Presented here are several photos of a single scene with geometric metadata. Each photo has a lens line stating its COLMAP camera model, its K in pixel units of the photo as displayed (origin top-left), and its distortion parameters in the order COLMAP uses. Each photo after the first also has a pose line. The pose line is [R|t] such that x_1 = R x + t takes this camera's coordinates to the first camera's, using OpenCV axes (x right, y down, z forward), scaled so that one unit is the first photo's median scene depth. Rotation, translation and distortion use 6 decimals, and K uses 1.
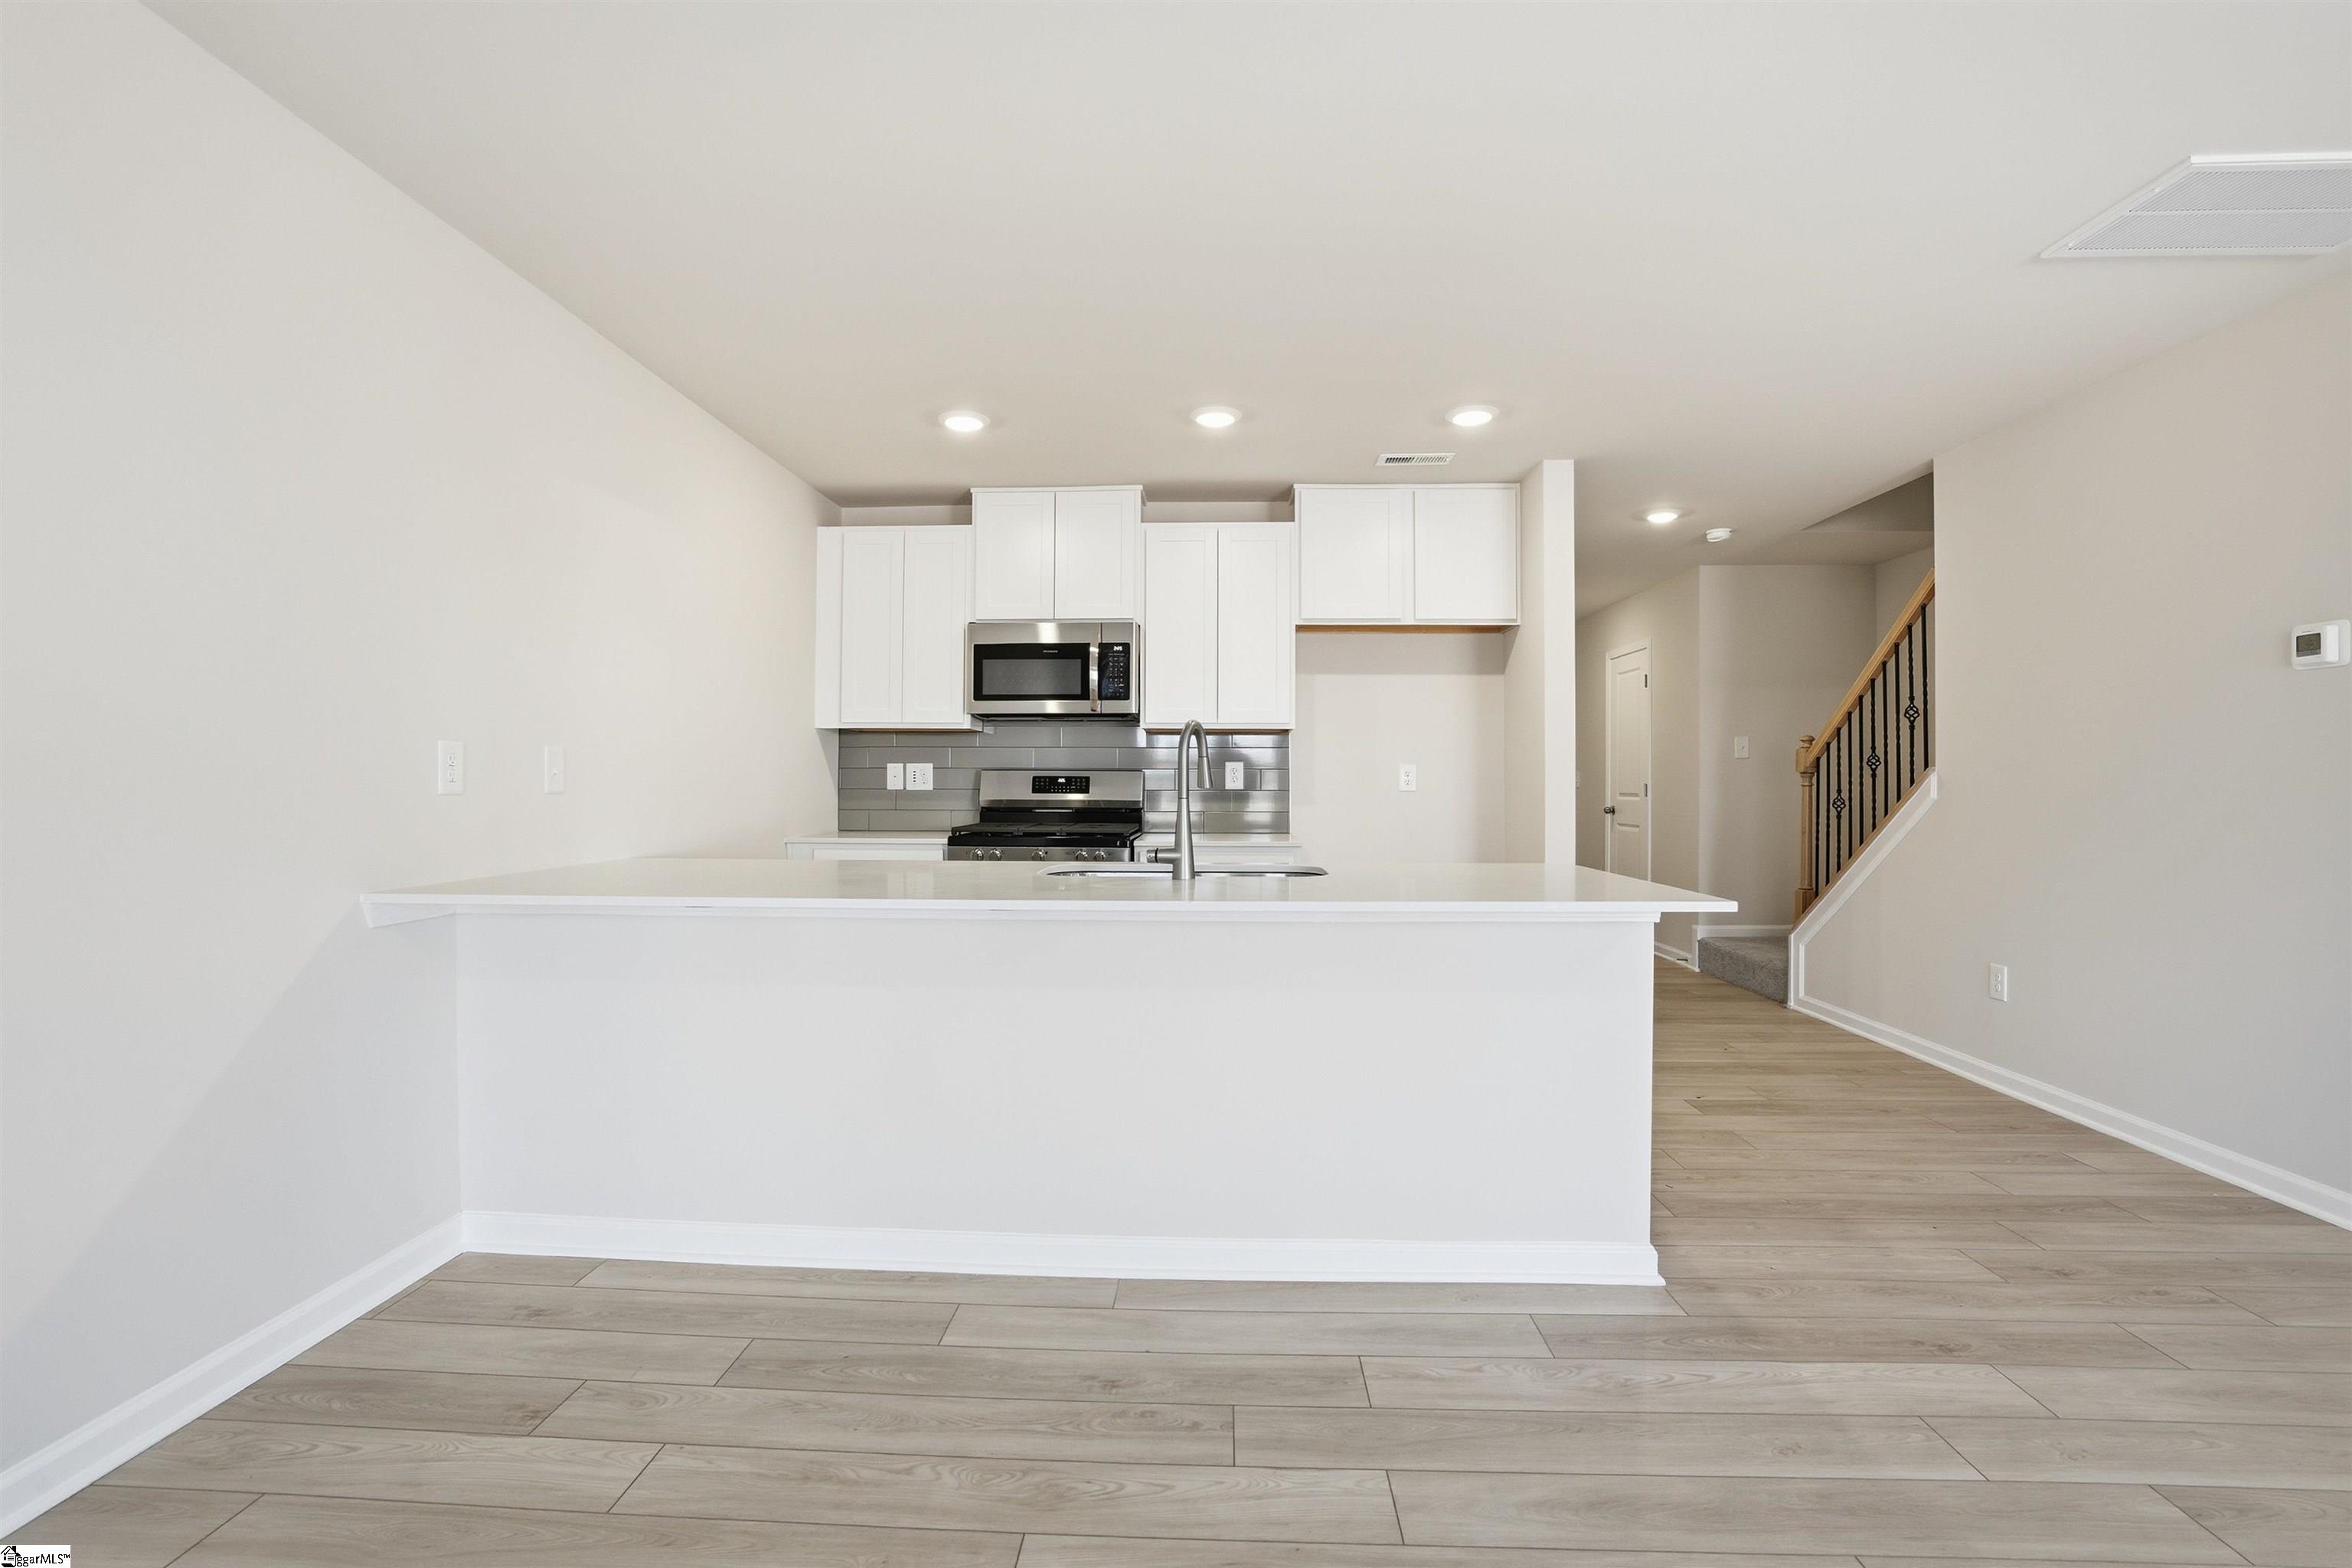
lens RADIAL K [[1097.4, 0, 1169.2], [0, 1097.4, 779.5], [0, 0, 1]] dist [-0.061466, 0.024998]
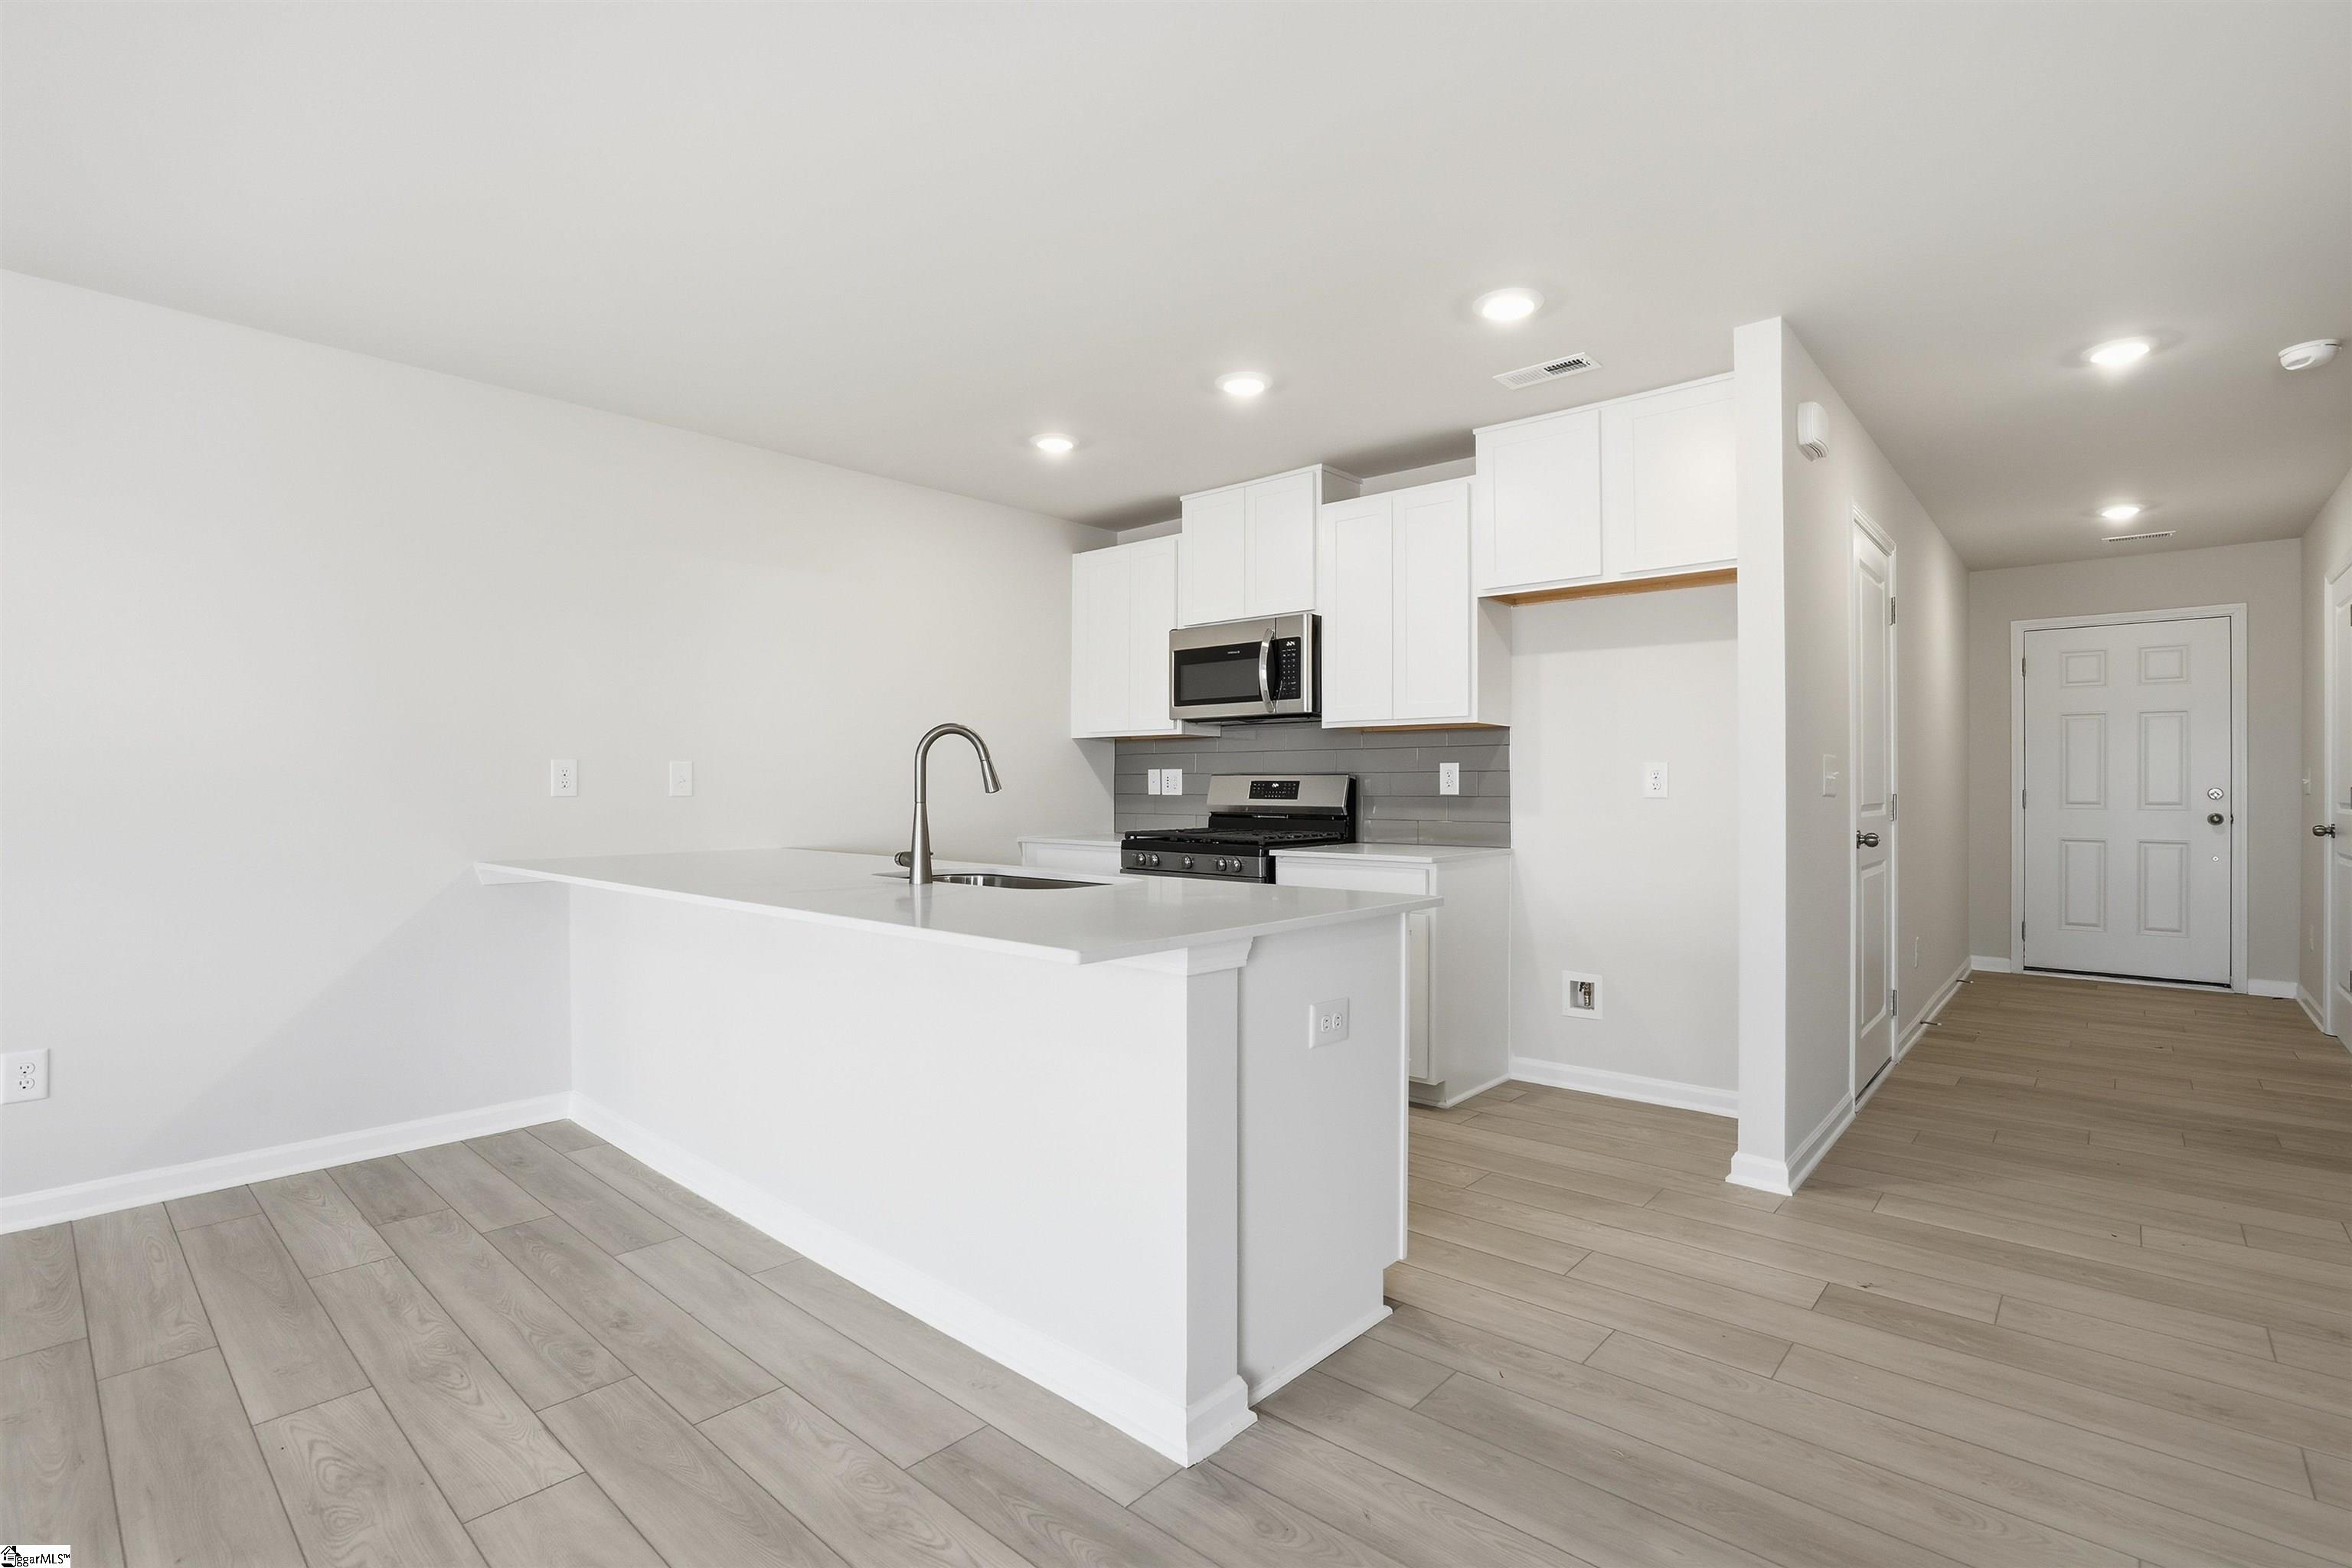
lens RADIAL K [[1097.4, 0, 1169.2], [0, 1097.4, 779.5], [0, 0, 1]] dist [-0.061466, 0.024998]
pose [[0.775309, -0.007609, -0.631536, 0.776030], [0.003467, 0.999964, -0.007792, 0.004952], [0.631572, 0.003852, 0.775308, 0.353739]]
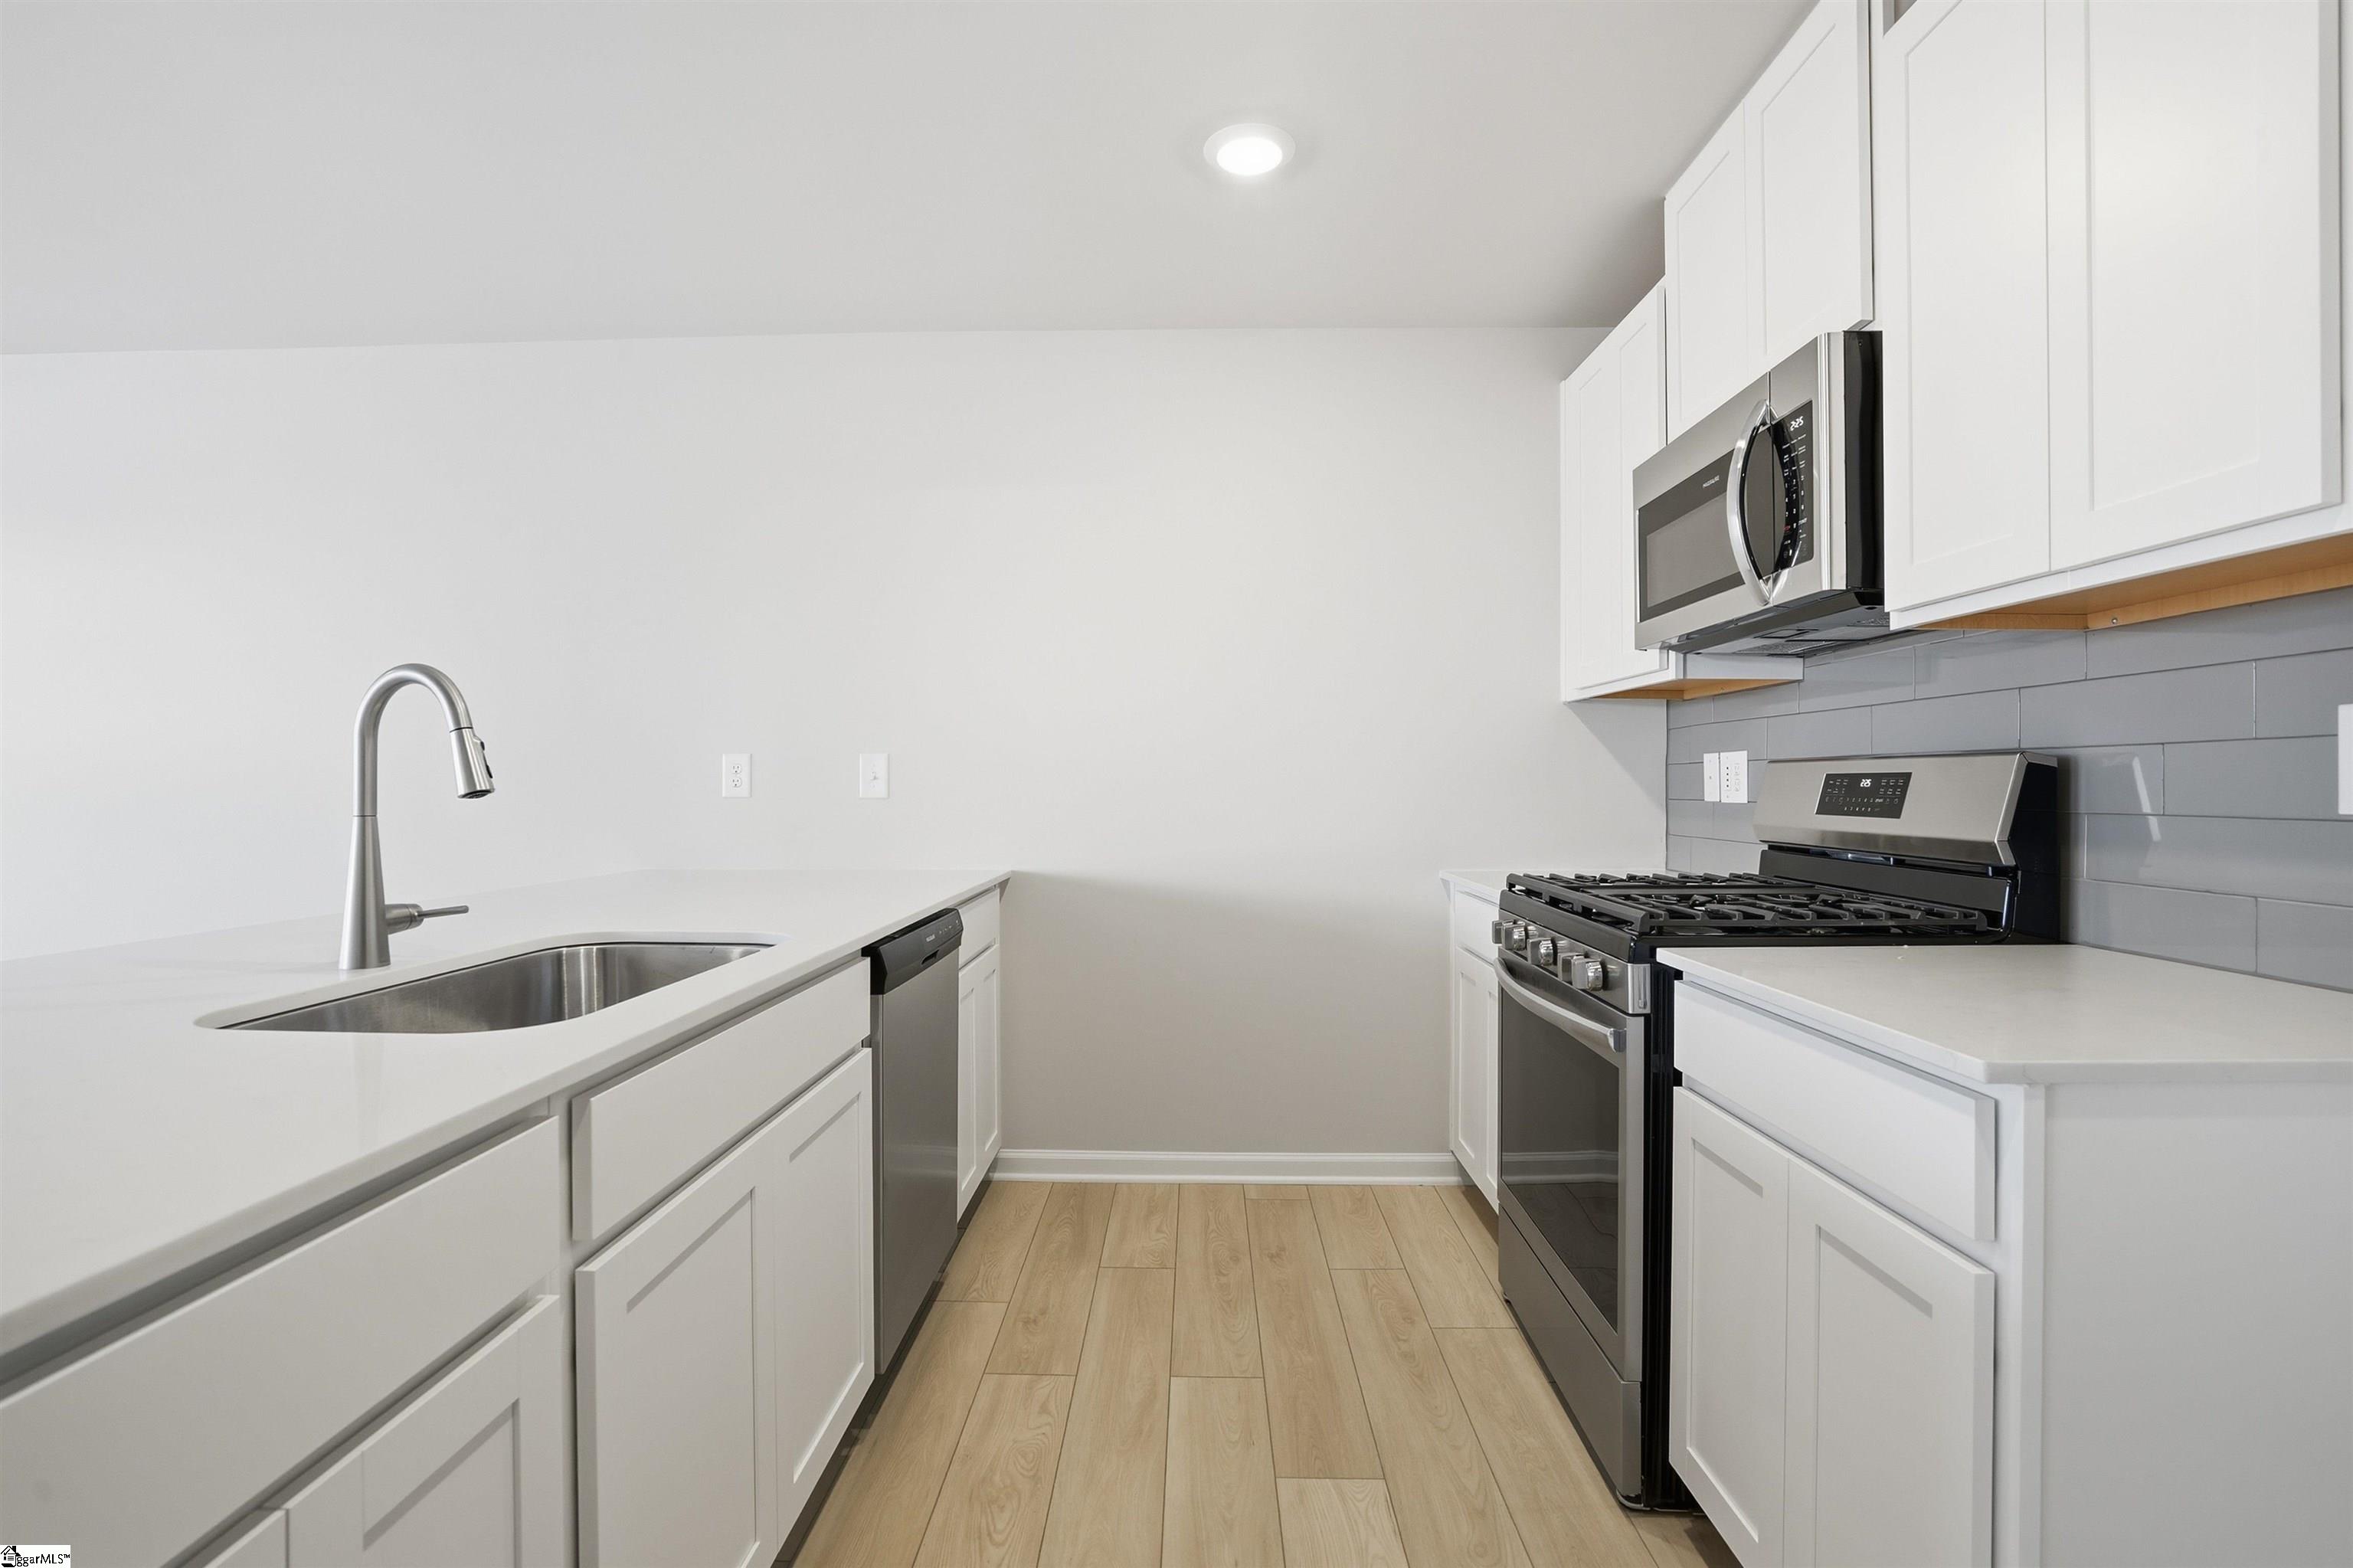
lens RADIAL K [[1097.9, 0, 1169.7], [0, 1097.9, 779.5], [0, 0, 1]] dist [-0.061466, 0.024998]
pose [[0.023912, -0.007898, -0.999683, 0.515562], [0.001556, 0.999968, -0.007863, 0.003556], [0.999713, -0.001368, 0.023924, 1.311690]]
